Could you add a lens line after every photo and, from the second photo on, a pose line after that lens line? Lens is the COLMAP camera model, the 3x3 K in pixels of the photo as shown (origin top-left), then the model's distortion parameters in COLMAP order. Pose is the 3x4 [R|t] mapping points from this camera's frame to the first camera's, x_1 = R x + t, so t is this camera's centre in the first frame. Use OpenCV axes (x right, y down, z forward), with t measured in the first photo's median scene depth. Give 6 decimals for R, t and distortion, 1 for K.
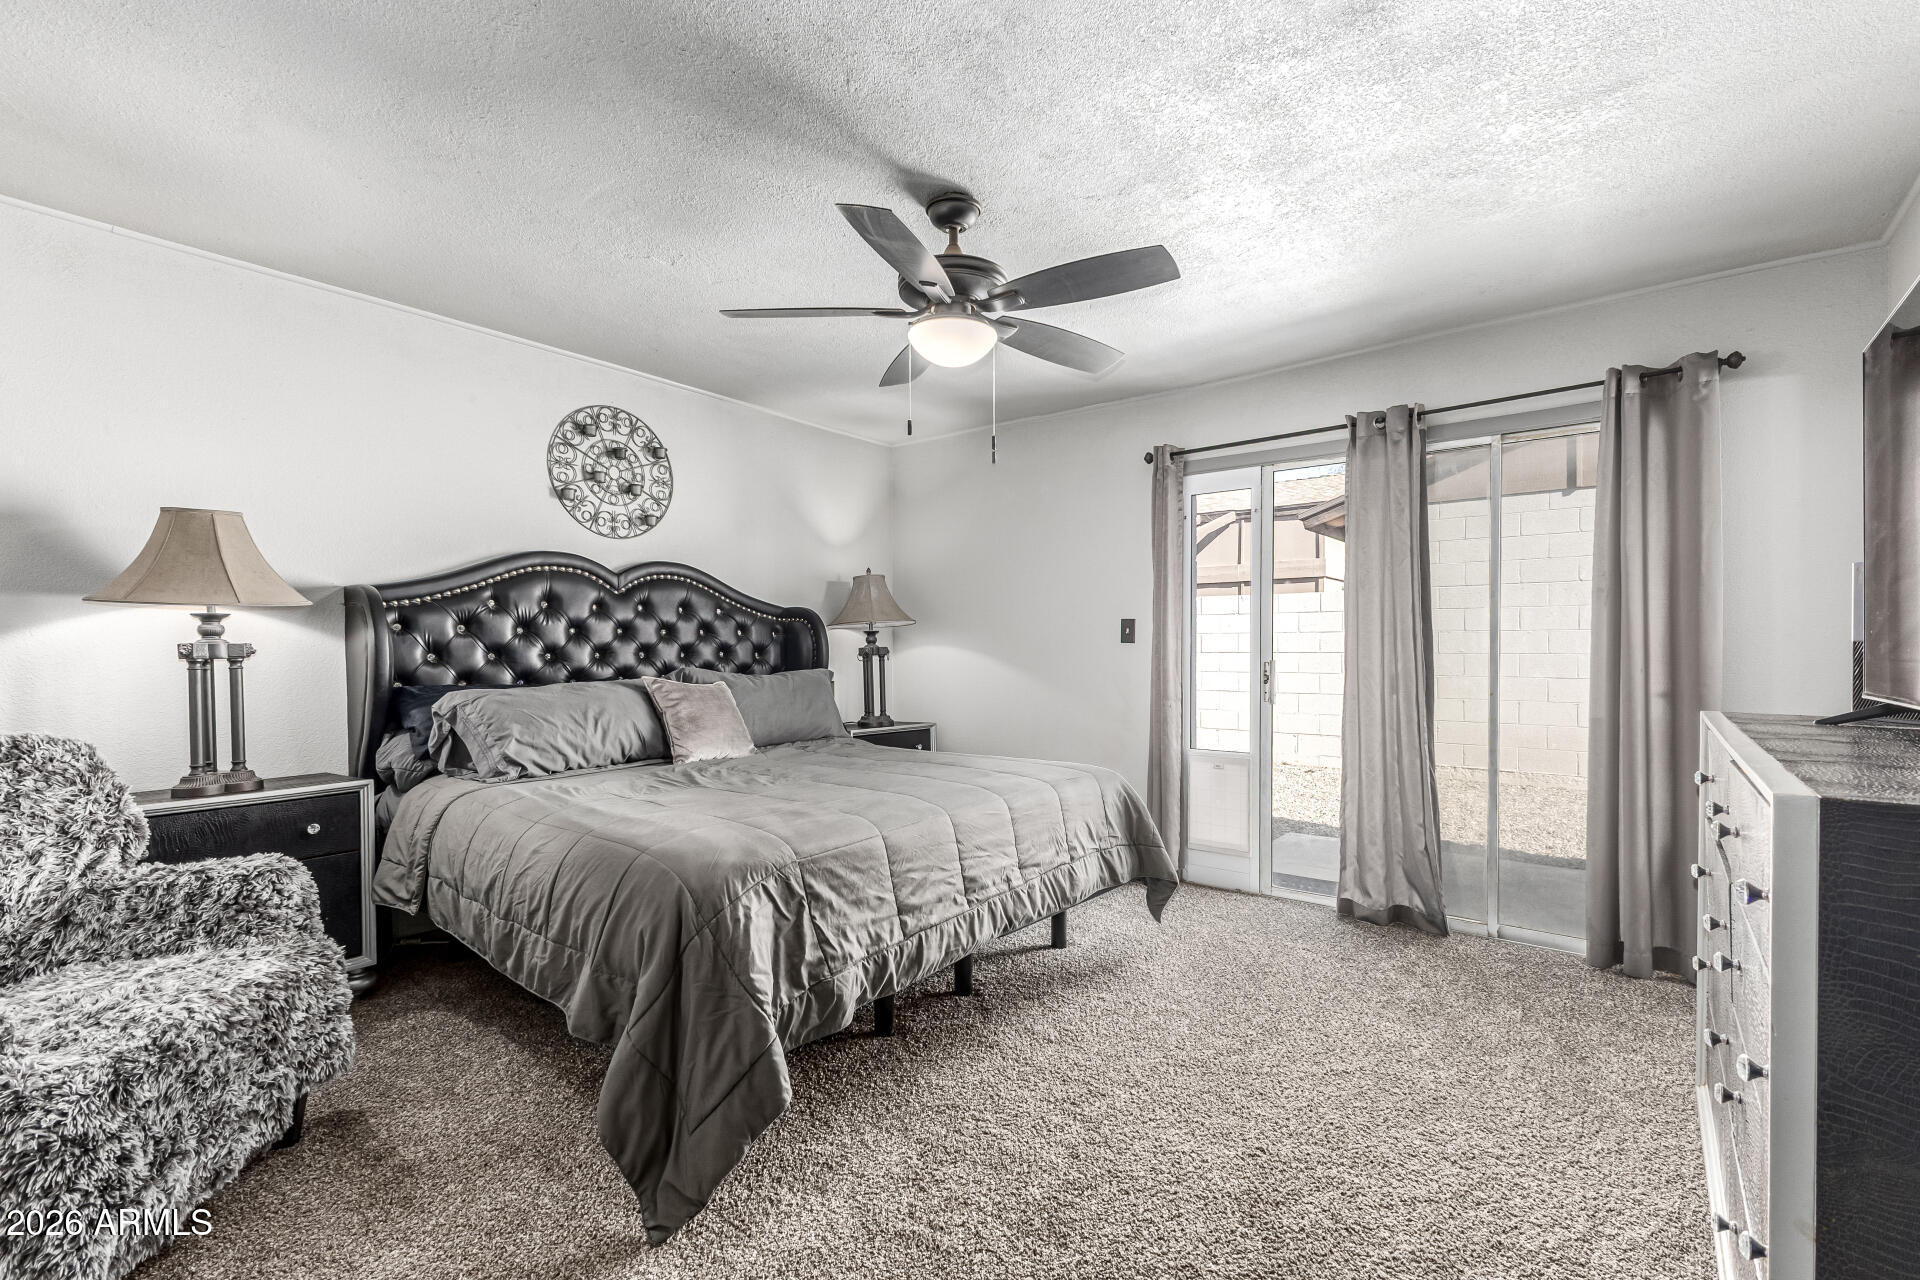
lens RADIAL K [[844.6, 0, 968.6], [0, 844.6, 647.5], [0, 0, 1]] dist [0.004771, 0.000578]
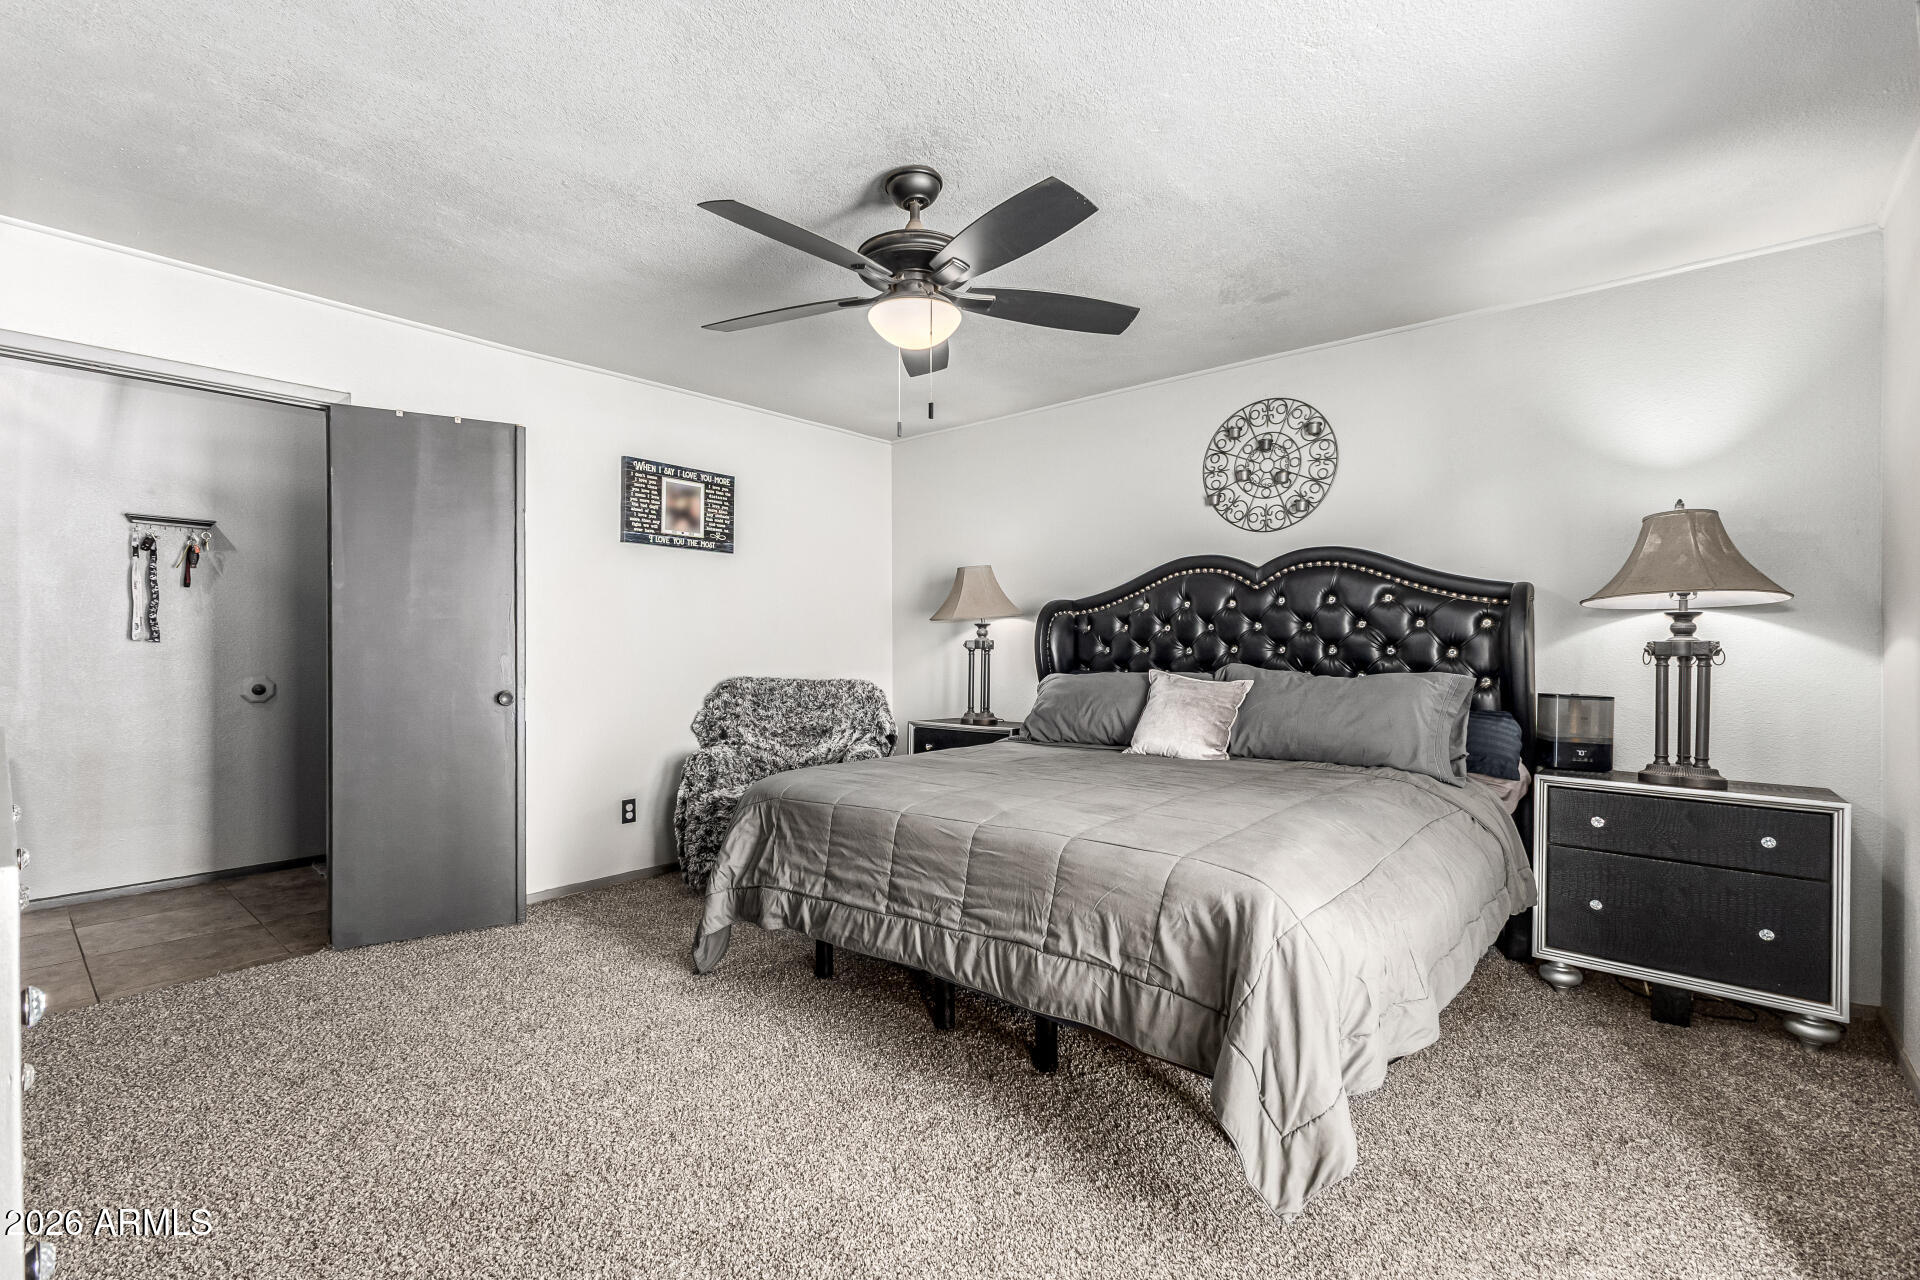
lens RADIAL K [[844.6, 0, 969.4], [0, 844.6, 650.6], [0, 0, 1]] dist [0.004771, 0.000578]
pose [[-0.041284, 0.009909, -0.999098, 0.596374], [0.001362, 0.999950, 0.009861, -0.000402], [0.999147, -0.000954, -0.041296, 0.706173]]
